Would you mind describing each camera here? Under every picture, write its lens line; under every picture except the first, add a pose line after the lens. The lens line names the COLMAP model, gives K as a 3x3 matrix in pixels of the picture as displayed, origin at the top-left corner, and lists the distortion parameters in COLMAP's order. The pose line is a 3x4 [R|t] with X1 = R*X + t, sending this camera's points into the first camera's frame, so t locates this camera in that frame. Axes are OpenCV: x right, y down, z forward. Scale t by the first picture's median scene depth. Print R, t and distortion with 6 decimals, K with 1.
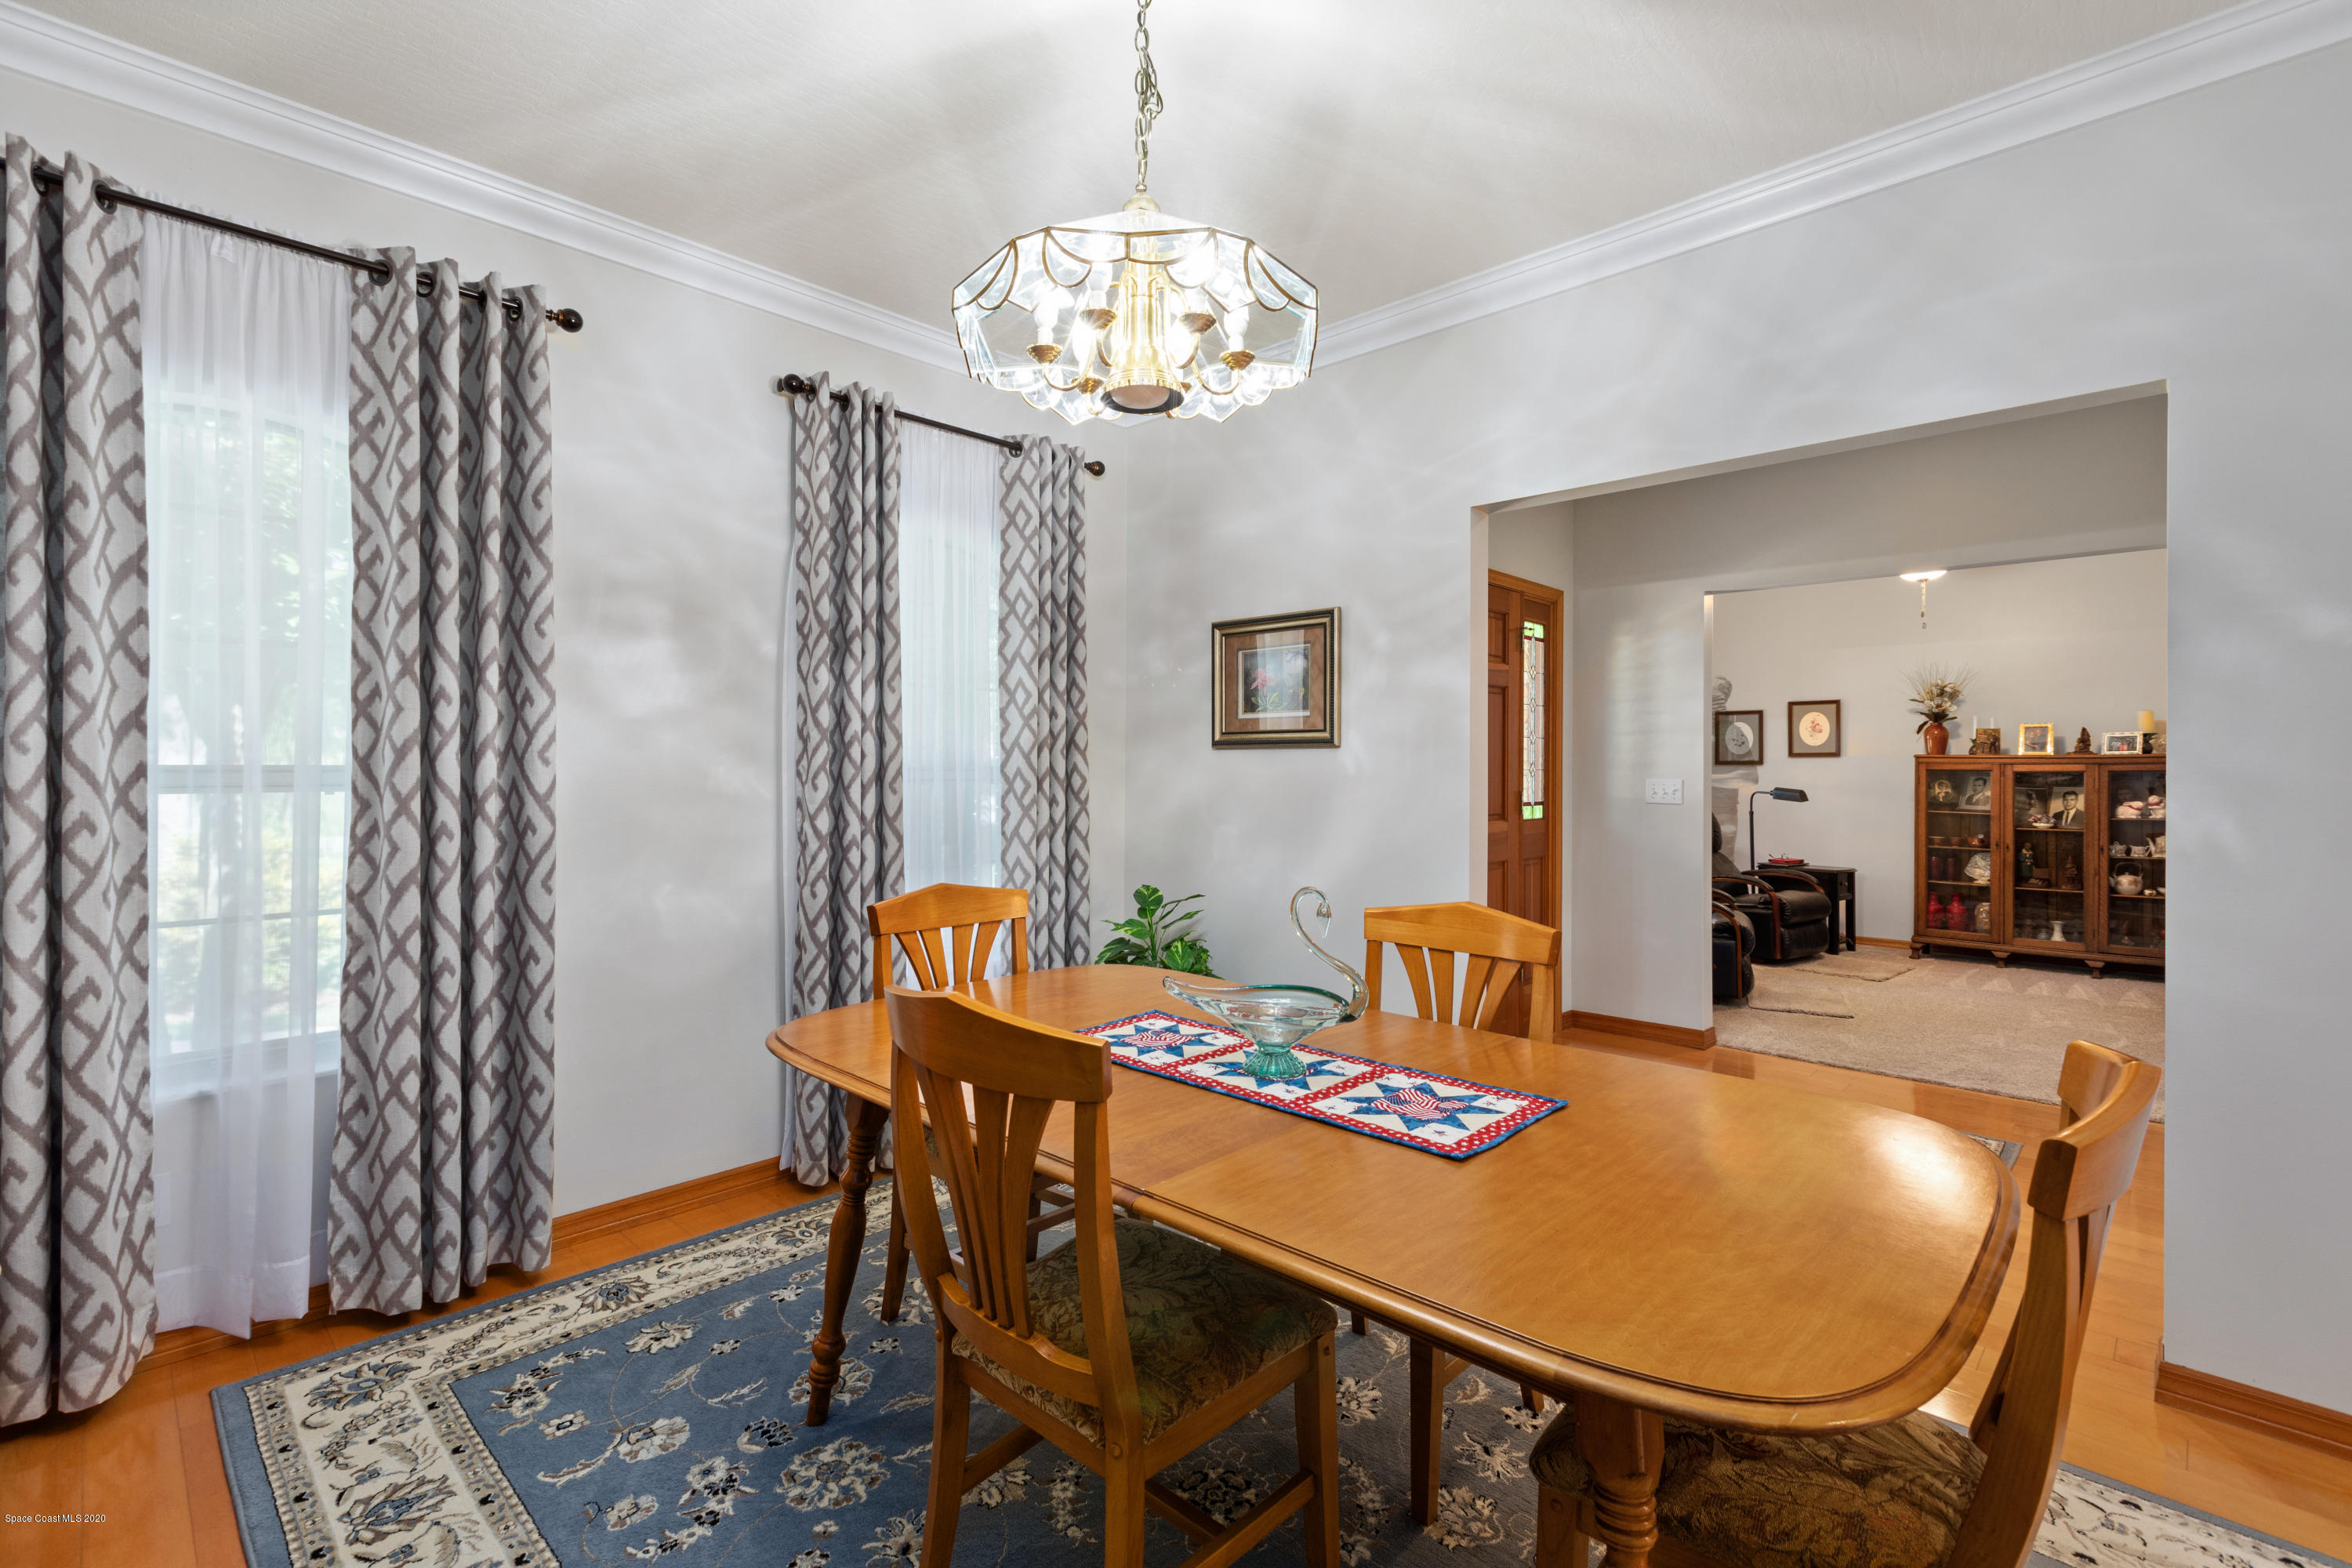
lens RADIAL K [[1047.7, 0, 1176.6], [0, 1047.7, 772.3], [0, 0, 1]] dist [-0.001504, 0.000632]
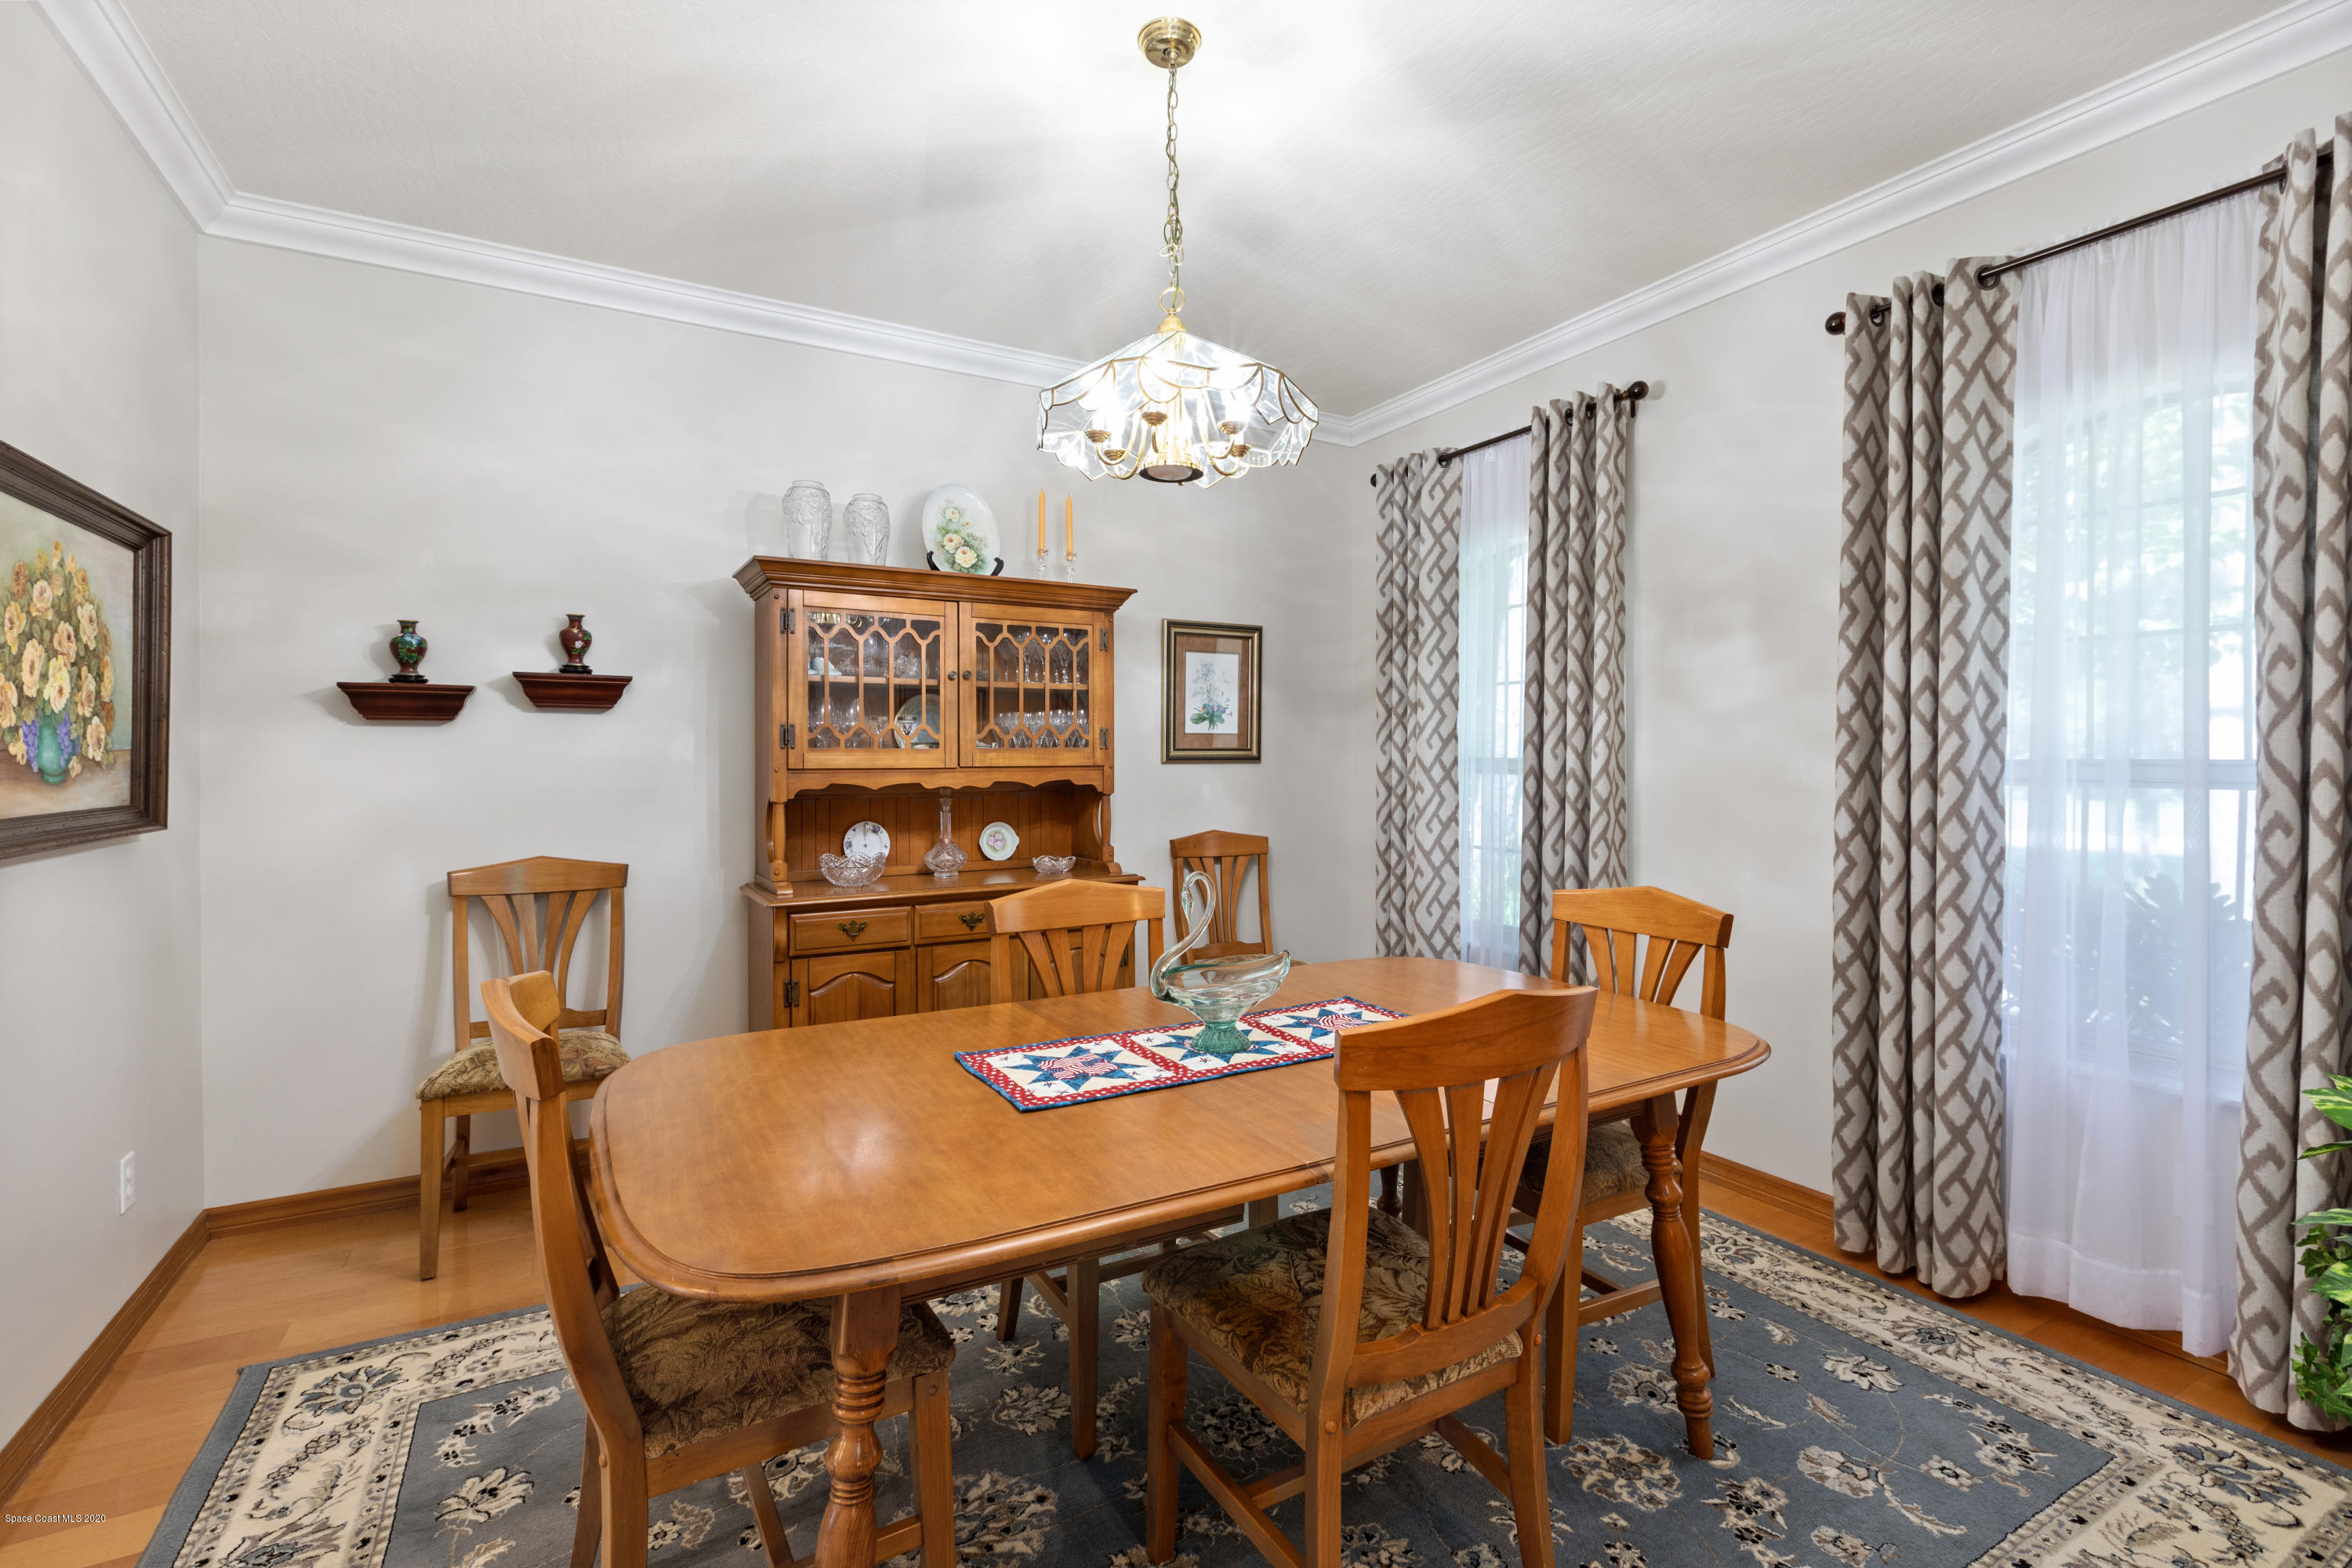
lens RADIAL K [[1064.5, 0, 1166.2], [0, 1064.5, 752.8], [0, 0, 1]] dist [0.001158, 0.000093]
pose [[-0.302554, -0.010843, -0.953071, 0.781111], [-0.012173, 0.999898, -0.007511, 0.003313], [0.953055, 0.009329, -0.302655, 0.888126]]
